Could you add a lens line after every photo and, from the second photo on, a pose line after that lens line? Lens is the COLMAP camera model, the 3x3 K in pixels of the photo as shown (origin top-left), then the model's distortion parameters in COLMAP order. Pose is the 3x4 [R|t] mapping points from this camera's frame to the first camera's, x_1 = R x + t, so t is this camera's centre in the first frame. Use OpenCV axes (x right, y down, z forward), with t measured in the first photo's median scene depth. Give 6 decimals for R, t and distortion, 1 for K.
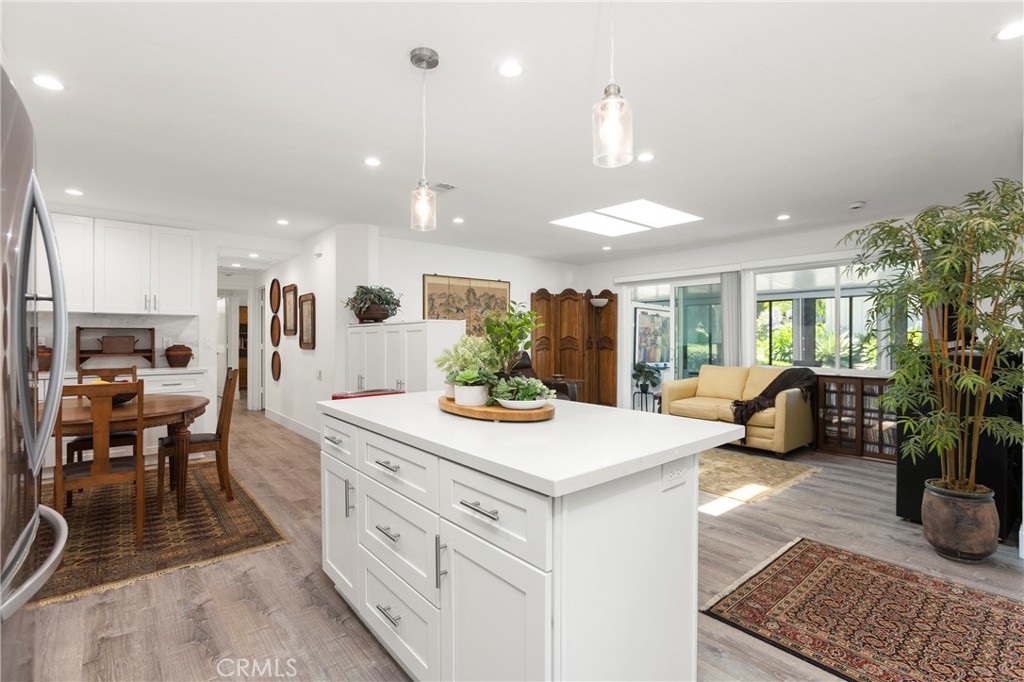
lens RADIAL K [[482.9, 0, 517.7], [0, 482.9, 341.6], [0, 0, 1]] dist [0.000653, 0.000764]
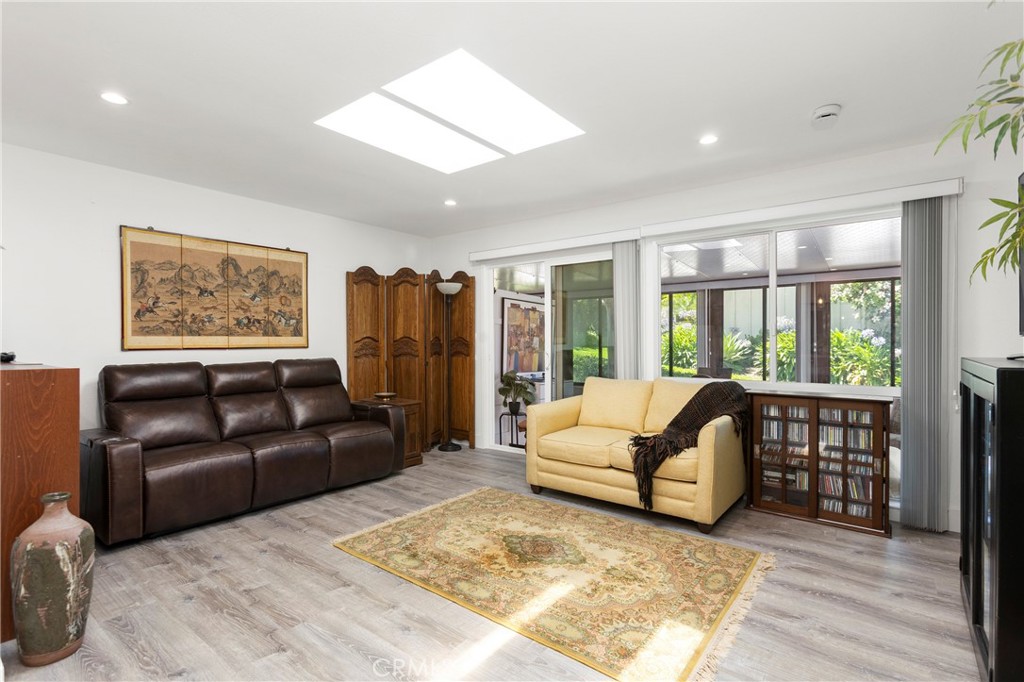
lens RADIAL K [[482.9, 0, 510.4], [0, 482.9, 343.9], [0, 0, 1]] dist [0.000653, 0.000764]
pose [[0.981609, -0.001784, 0.190893, 0.137661], [0.002465, 0.999991, -0.003327, 0.002579], [-0.190886, 0.003736, 0.981605, 0.332581]]
